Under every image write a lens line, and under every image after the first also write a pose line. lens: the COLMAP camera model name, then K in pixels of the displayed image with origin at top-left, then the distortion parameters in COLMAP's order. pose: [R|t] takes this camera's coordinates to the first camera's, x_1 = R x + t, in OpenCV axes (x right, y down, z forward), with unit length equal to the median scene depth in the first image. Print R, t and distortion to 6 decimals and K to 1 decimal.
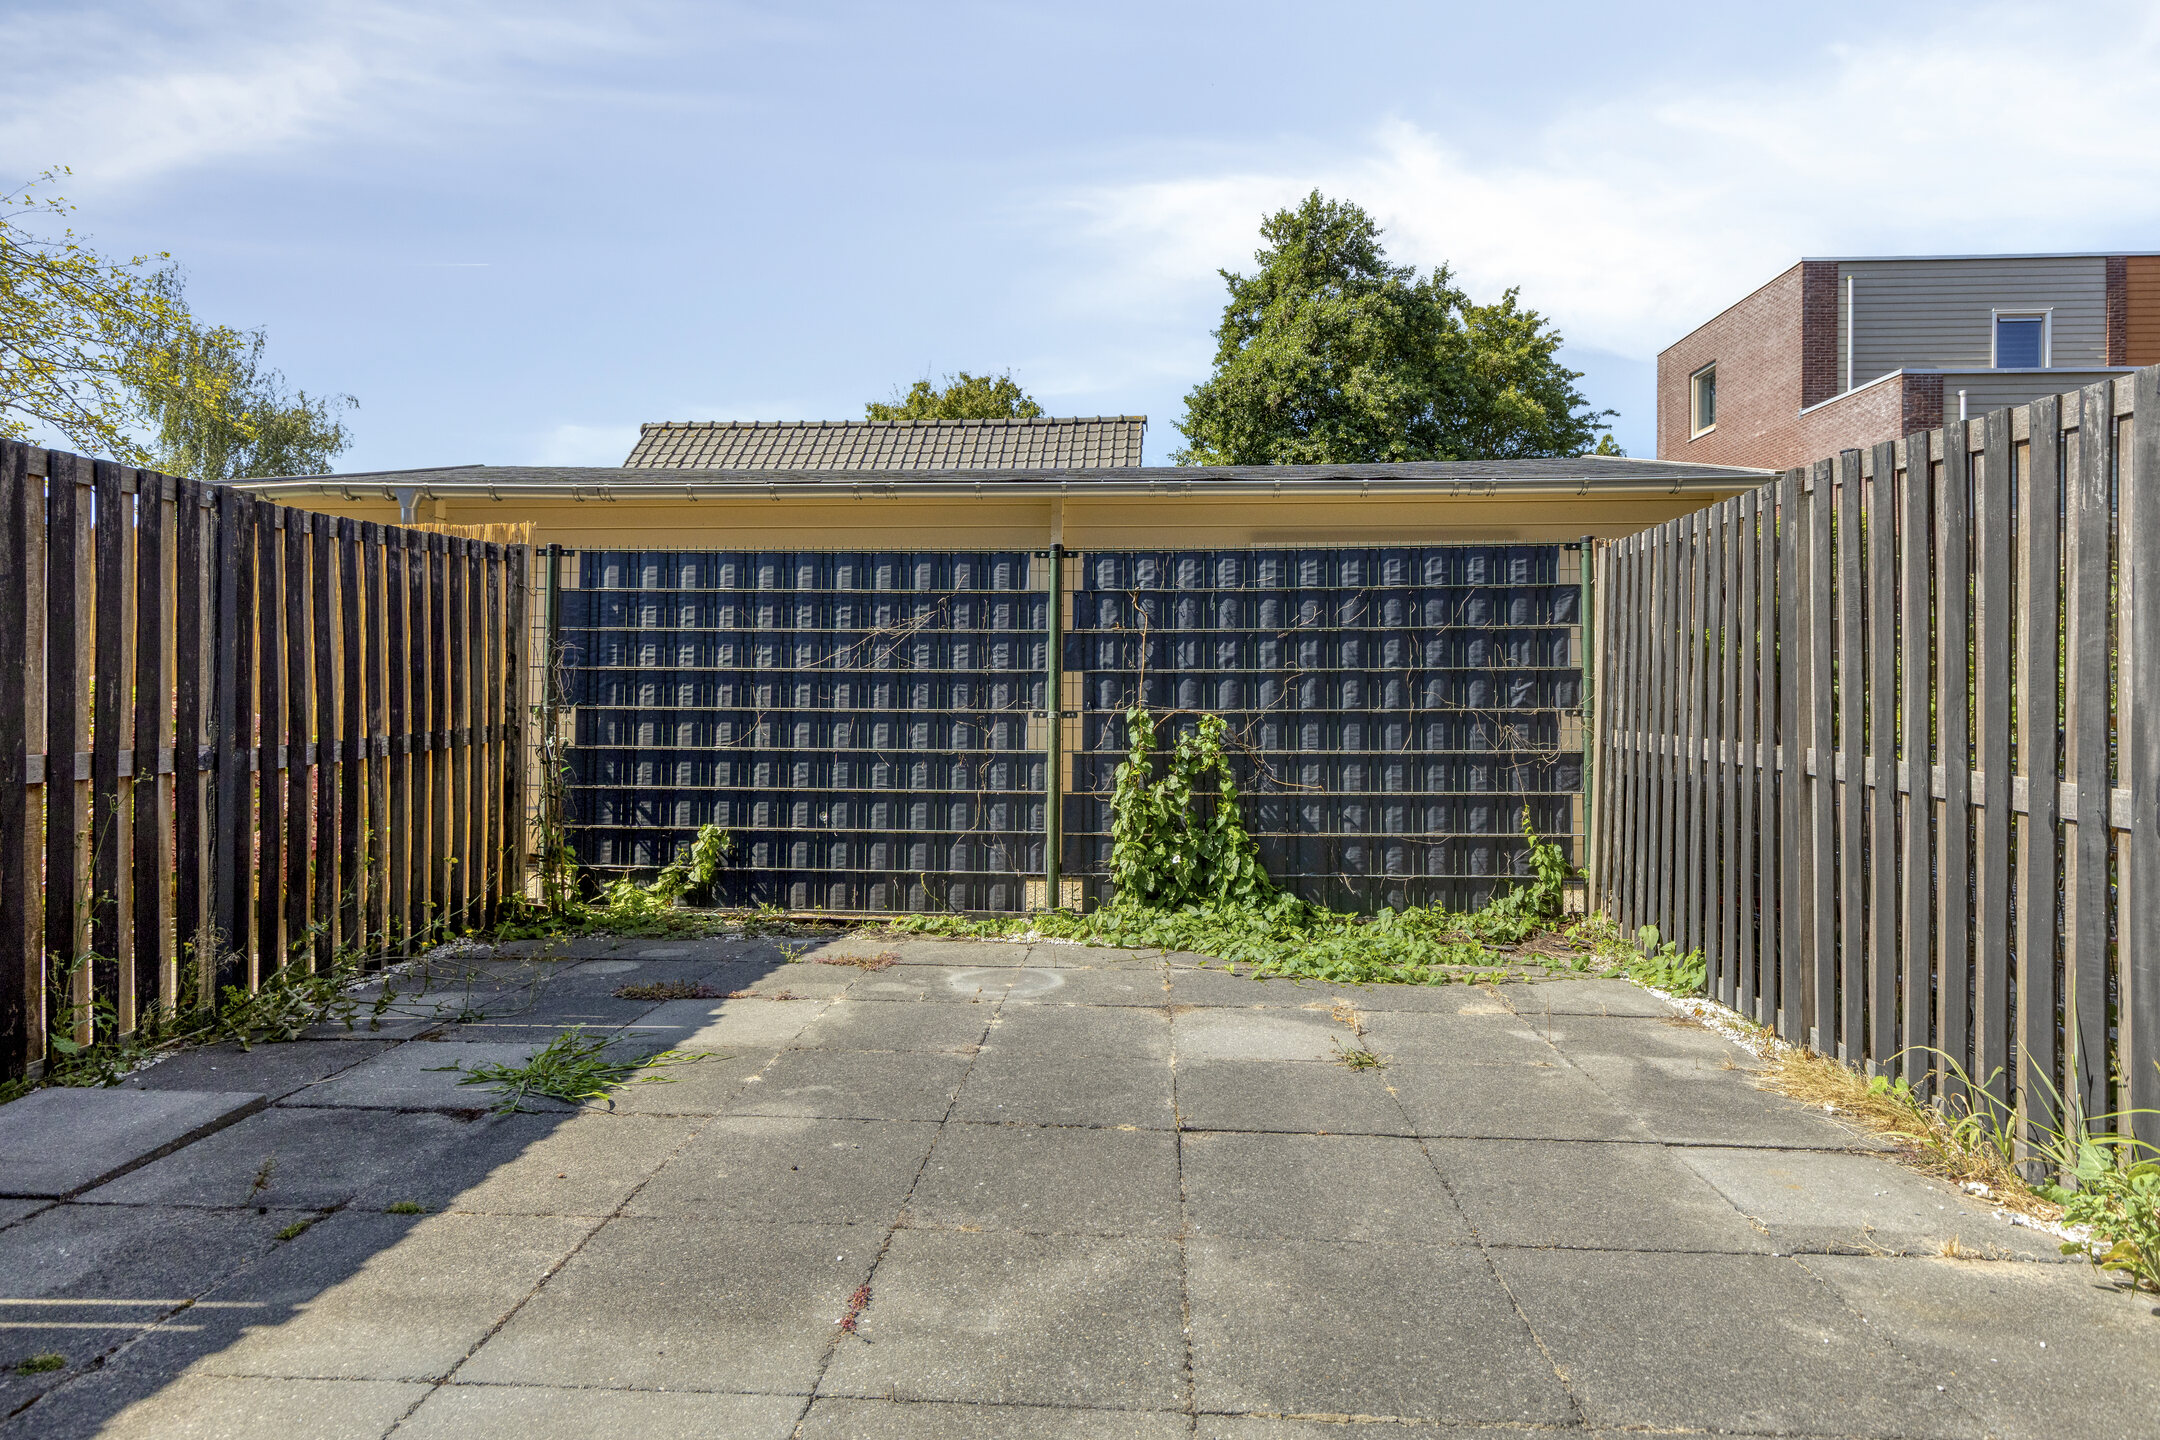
lens RADIAL K [[1243.5, 0, 1078.7], [0, 1243.5, 712.6], [0, 0, 1]] dist [0.028951, -0.000590]
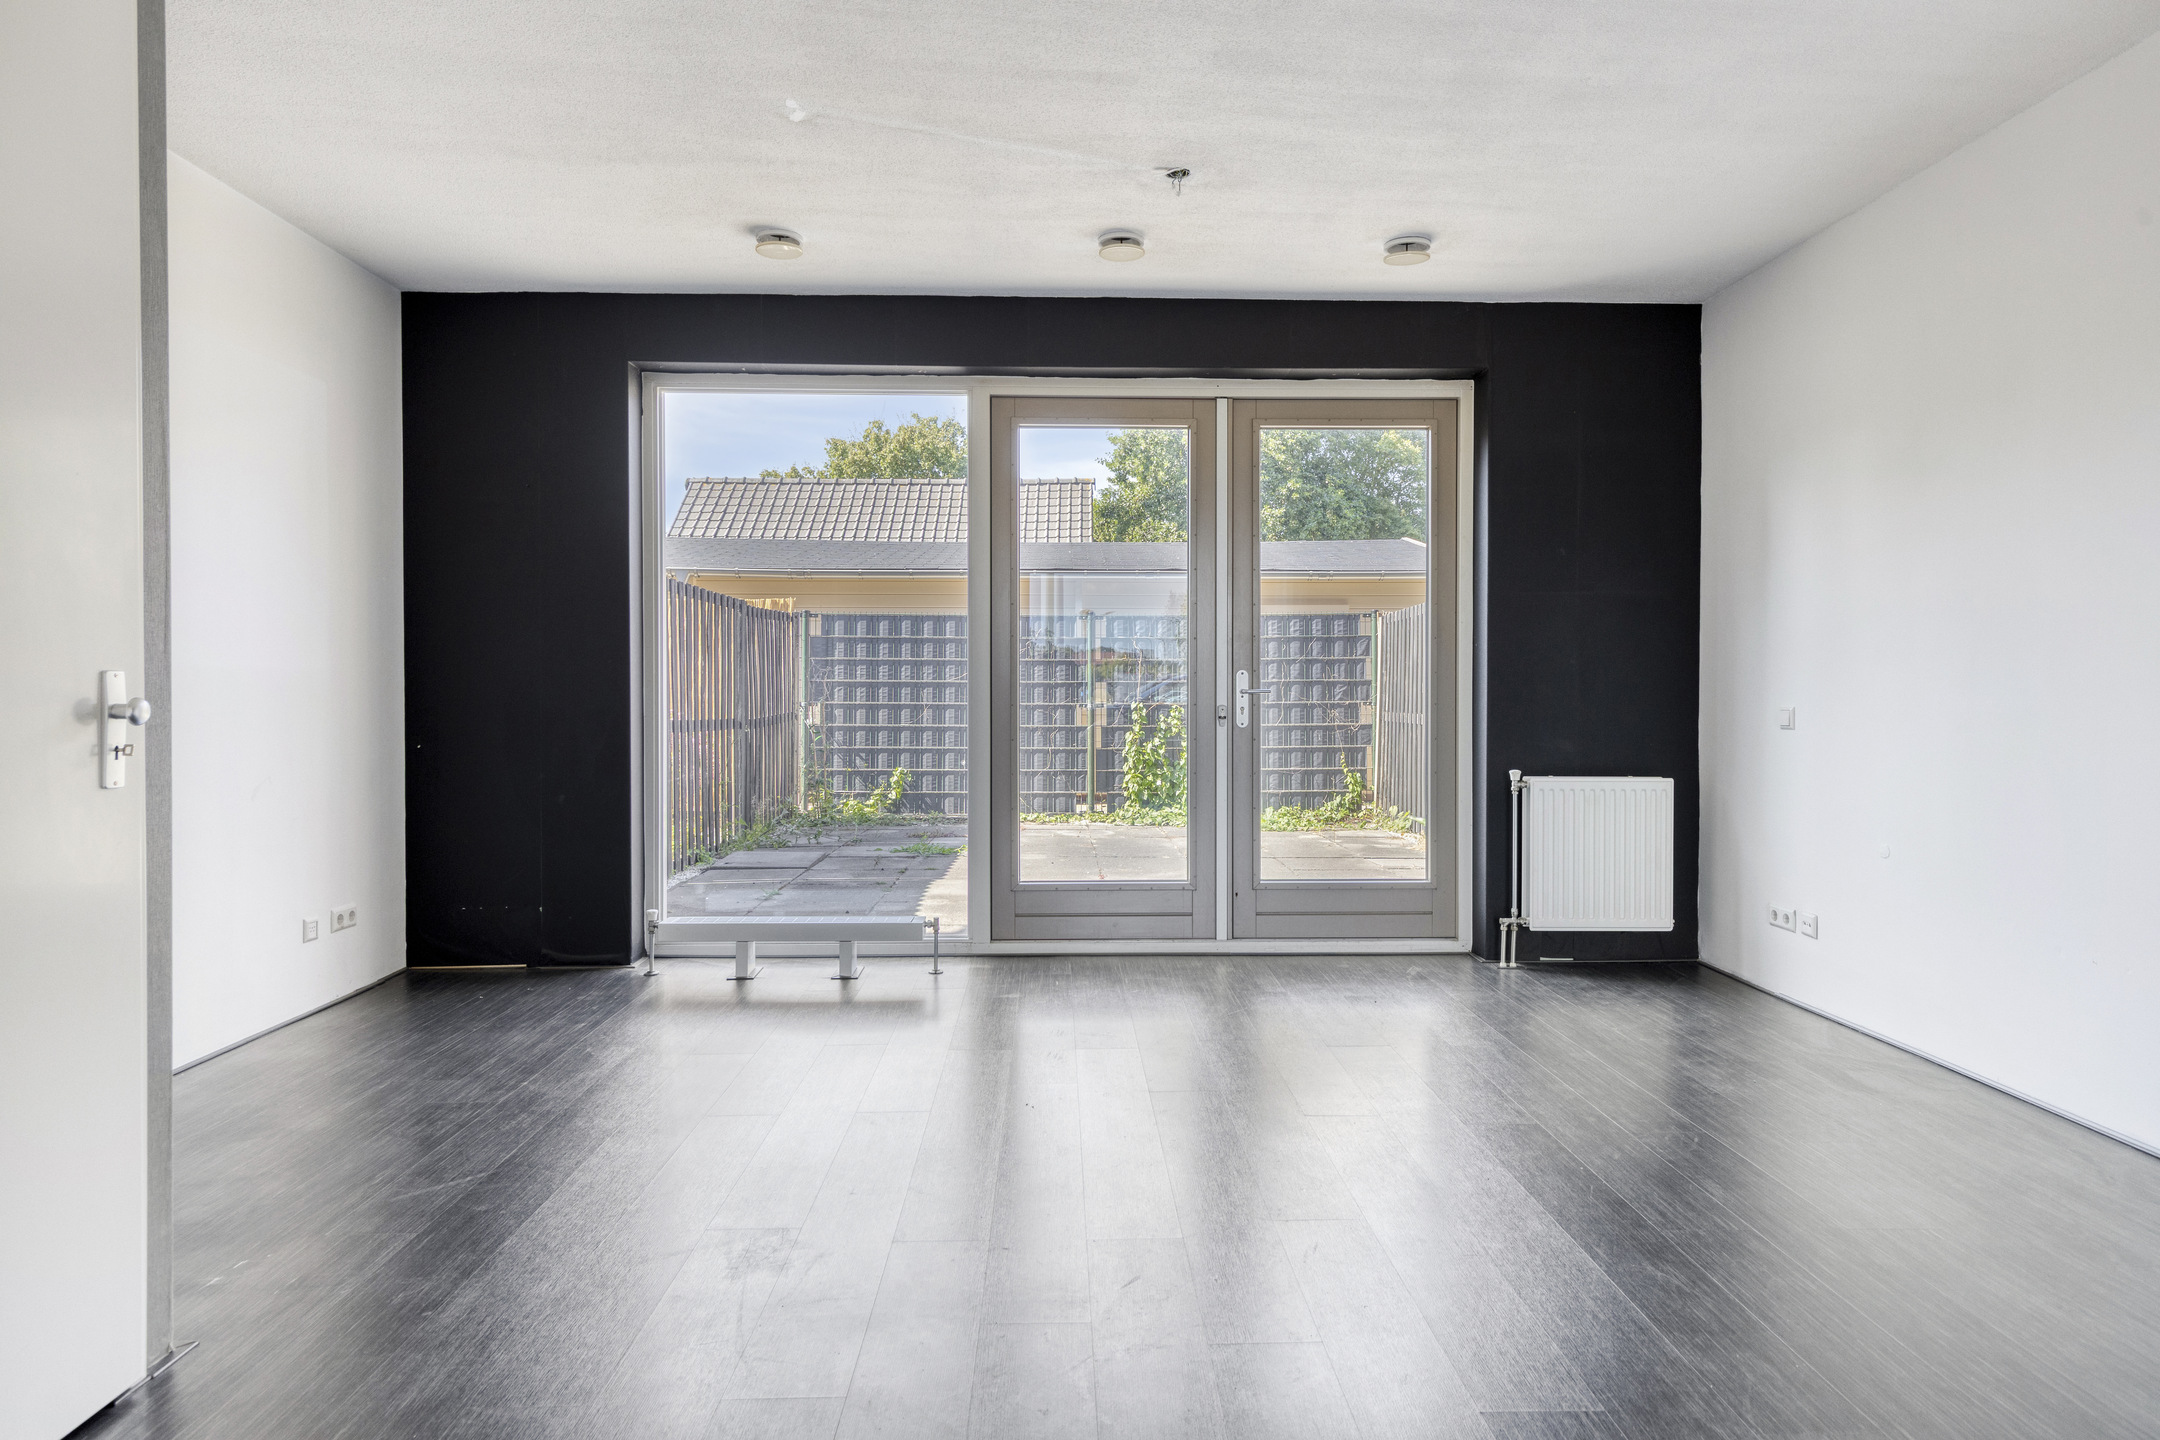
lens RADIAL K [[1243.5, 0, 1080.9], [0, 1243.5, 715.9], [0, 0, 1]] dist [0.028951, -0.000590]
pose [[0.997233, -0.003909, 0.074238, -0.170421], [0.004011, 0.999991, -0.001216, 0.019400], [-0.074233, 0.001510, 0.997240, -0.822540]]
